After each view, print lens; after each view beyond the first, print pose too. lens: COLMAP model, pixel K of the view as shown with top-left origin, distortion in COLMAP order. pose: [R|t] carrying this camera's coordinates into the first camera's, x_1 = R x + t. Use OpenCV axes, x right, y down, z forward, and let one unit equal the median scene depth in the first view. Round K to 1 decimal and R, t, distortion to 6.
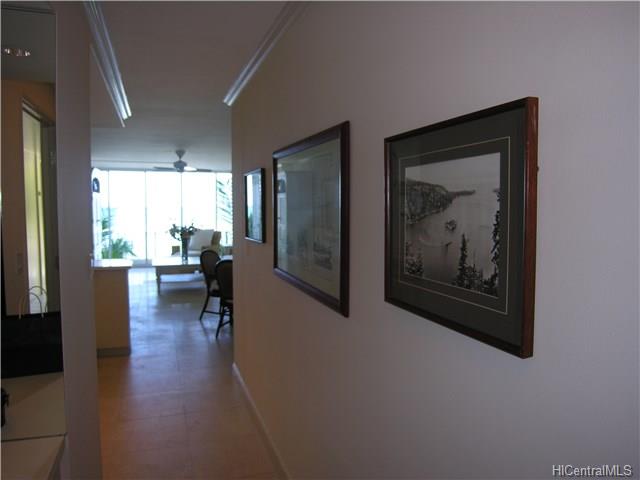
lens RADIAL K [[459.8, 0, 320.0], [0, 459.8, 240.0], [0, 0, 1]] dist [-0.055213, 0.004242]
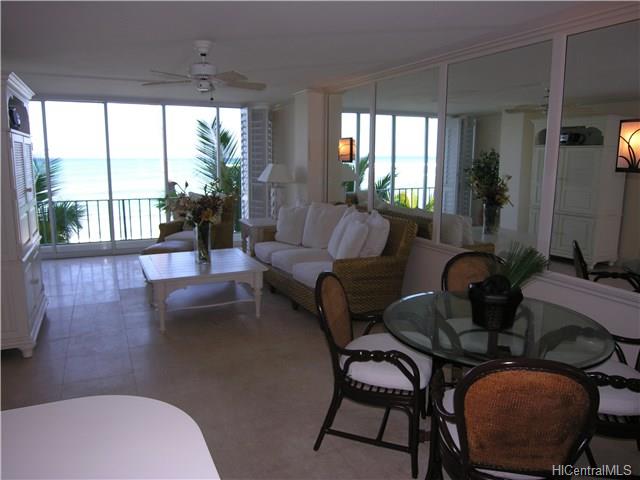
lens RADIAL K [[459.8, 0, 320.0], [0, 459.8, 240.0], [0, 0, 1]] dist [-0.055213, 0.004242]
pose [[0.994457, -0.003414, 0.105085, -0.147448], [-0.007170, 0.994944, 0.100176, -0.021630], [-0.104896, -0.100374, 0.989405, 0.317376]]
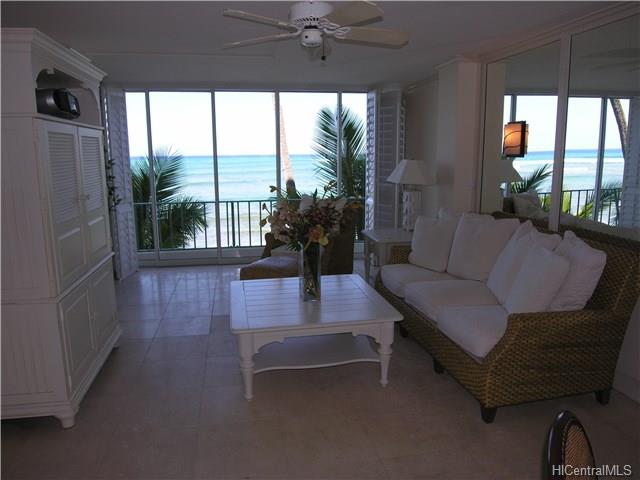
lens RADIAL K [[459.8, 0, 320.0], [0, 459.8, 240.0], [0, 0, 1]] dist [-0.055213, 0.004242]
pose [[0.986940, 0.027877, -0.158657, -0.153810], [-0.009856, 0.993516, 0.113261, -0.028175], [0.160786, -0.110218, 0.980816, 0.410950]]
